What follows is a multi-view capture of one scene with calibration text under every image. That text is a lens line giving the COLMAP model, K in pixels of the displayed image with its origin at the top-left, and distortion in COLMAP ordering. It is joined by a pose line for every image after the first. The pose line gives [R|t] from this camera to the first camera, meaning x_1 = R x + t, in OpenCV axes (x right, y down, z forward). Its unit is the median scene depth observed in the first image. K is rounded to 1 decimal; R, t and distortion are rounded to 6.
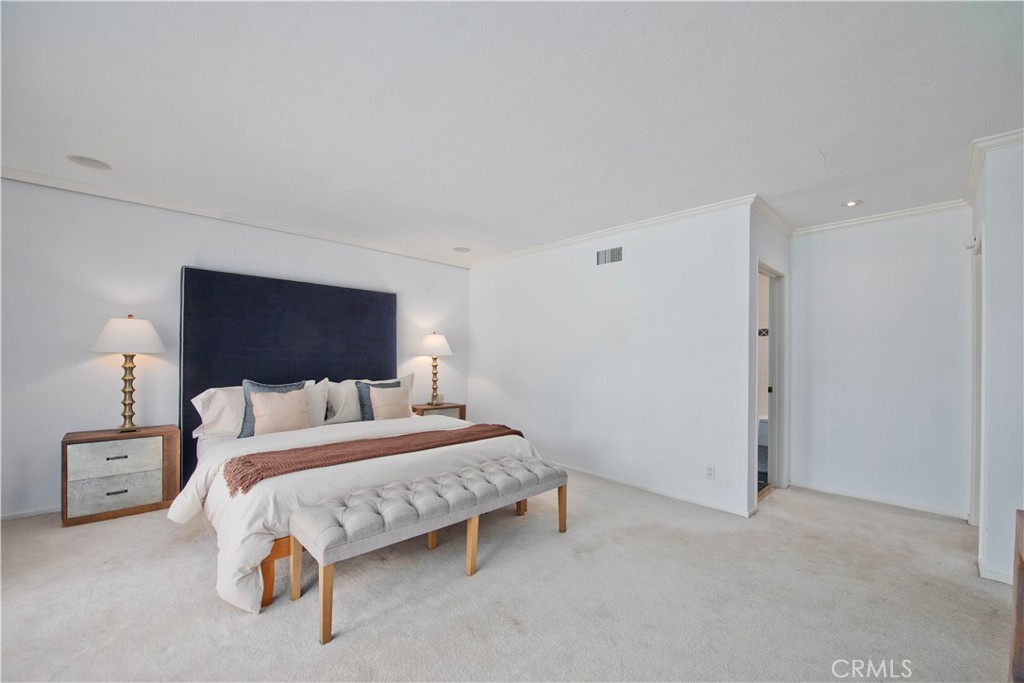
lens RADIAL K [[404.3, 0, 515.4], [0, 404.3, 358.6], [0, 0, 1]] dist [-0.000596, -0.000025]
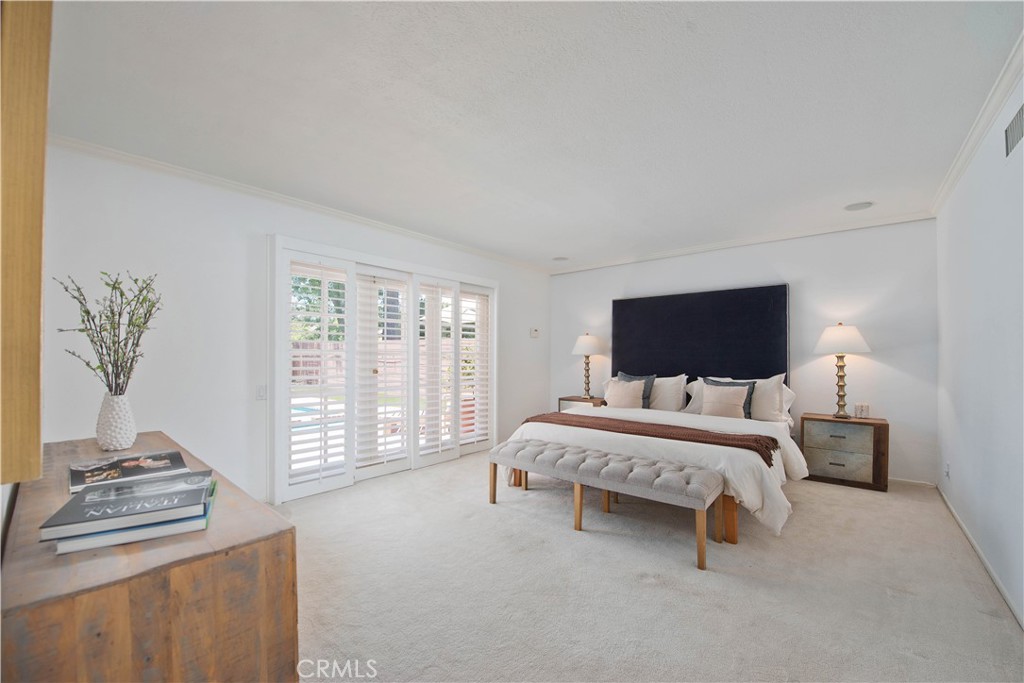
lens RADIAL K [[404.3, 0, 515.4], [0, 404.3, 358.6], [0, 0, 1]] dist [-0.000596, -0.000025]
pose [[0.101954, -0.002040, -0.994787, 0.750647], [0.001569, 0.999997, -0.001890, 0.005986], [0.994788, -0.001368, 0.101957, 0.463362]]
